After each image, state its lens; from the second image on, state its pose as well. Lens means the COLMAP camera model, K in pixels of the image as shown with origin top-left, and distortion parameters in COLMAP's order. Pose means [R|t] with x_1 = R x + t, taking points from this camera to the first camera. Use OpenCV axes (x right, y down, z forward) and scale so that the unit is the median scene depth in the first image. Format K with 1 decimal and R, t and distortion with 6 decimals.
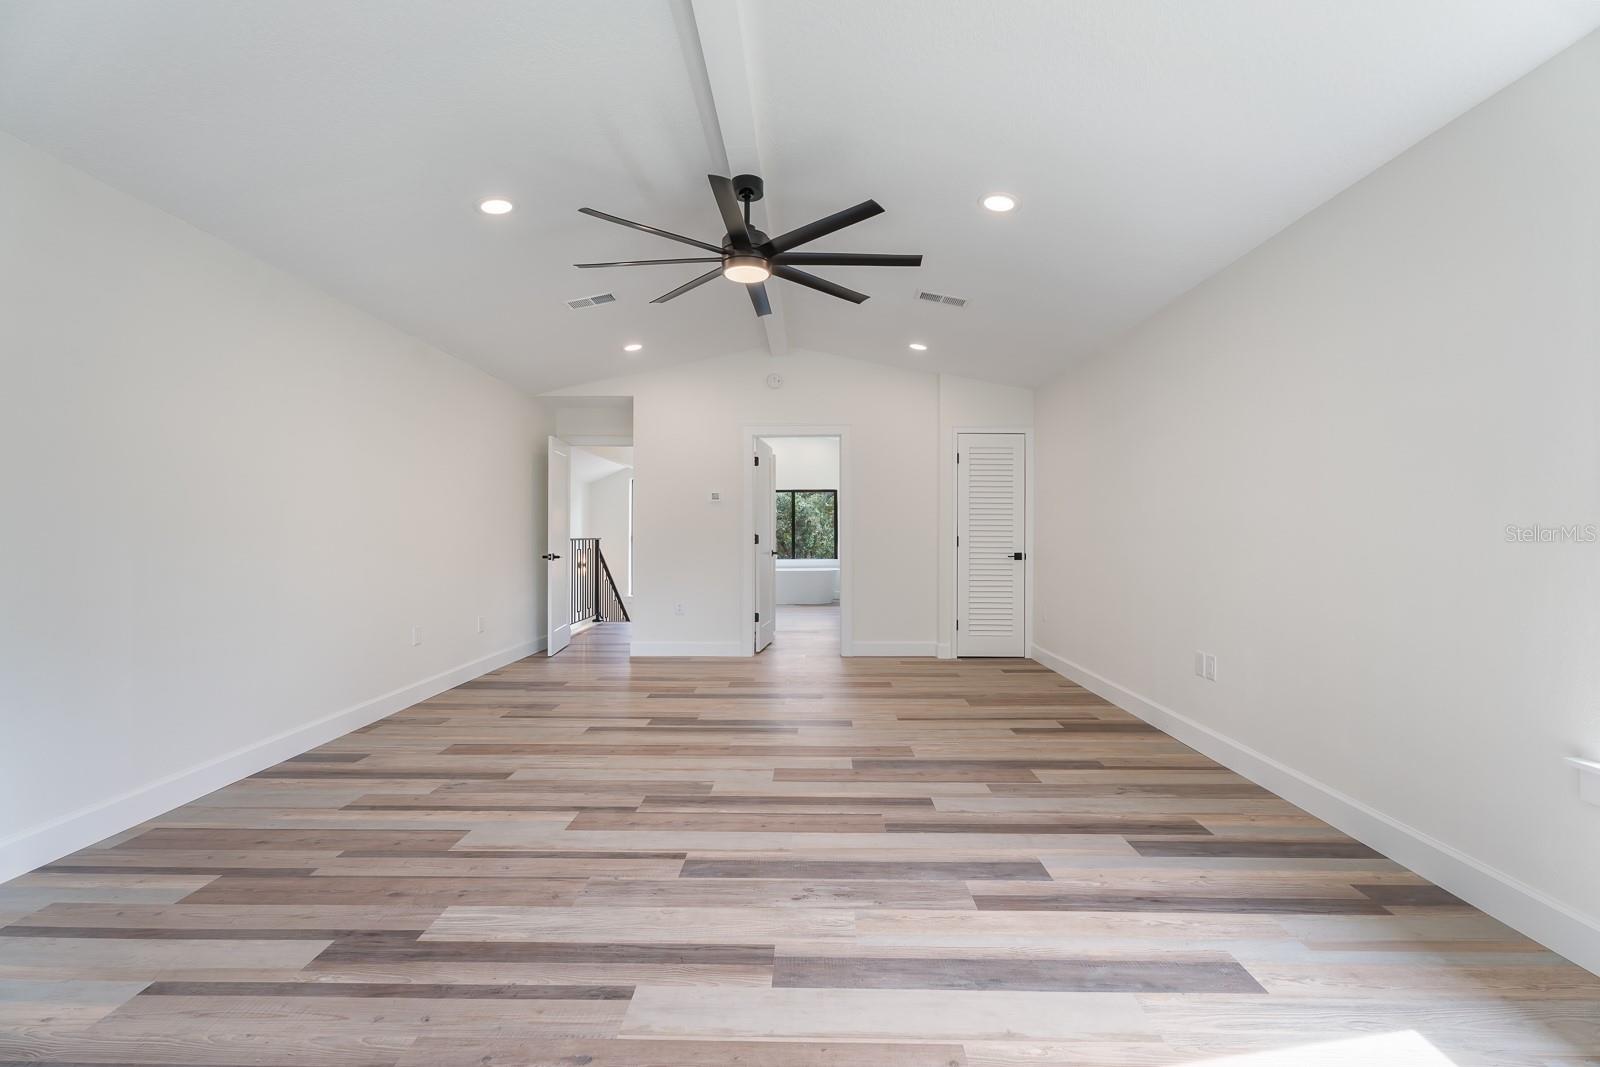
lens RADIAL K [[707.1, 0, 800.0], [0, 707.1, 533.5], [0, 0, 1]] dist [-0.000272, 0.000414]
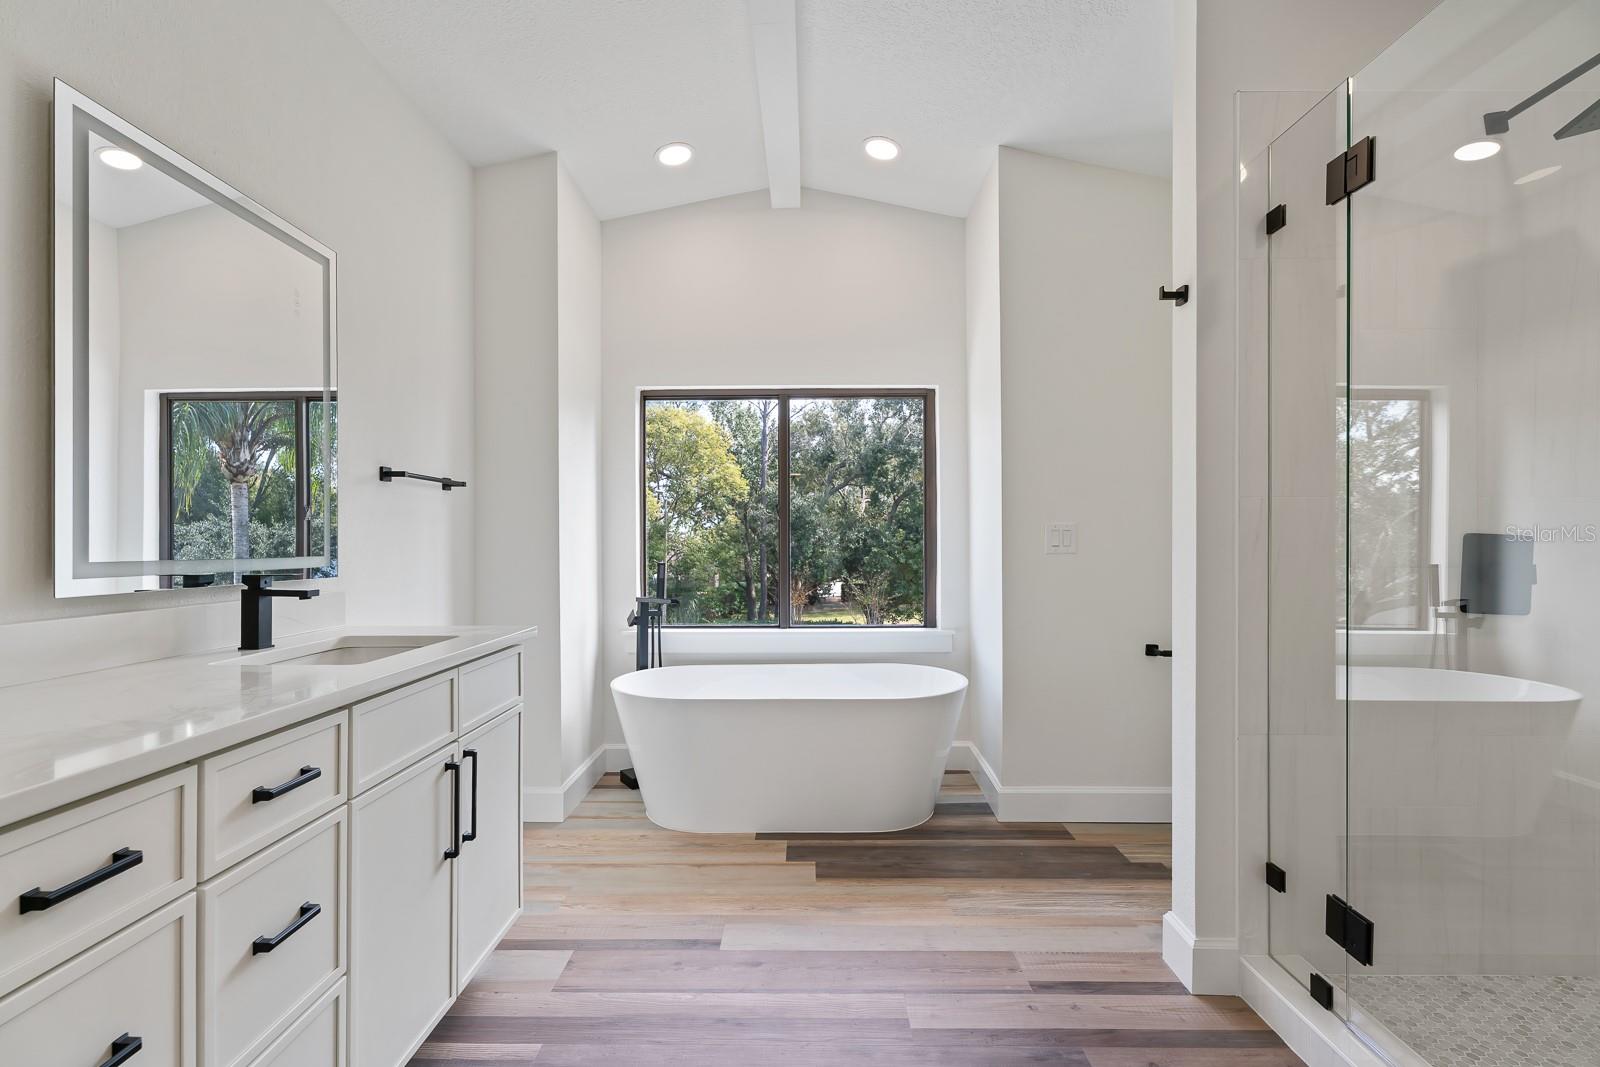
lens RADIAL K [[707.1, 0, 800.0], [0, 707.1, 533.5], [0, 0, 1]] dist [-0.000272, 0.000414]
pose [[0.999955, -0.000712, 0.009486, -0.001927], [0.000787, 0.999968, -0.007909, -0.000116], [-0.009480, 0.007916, 0.999924, 0.232827]]
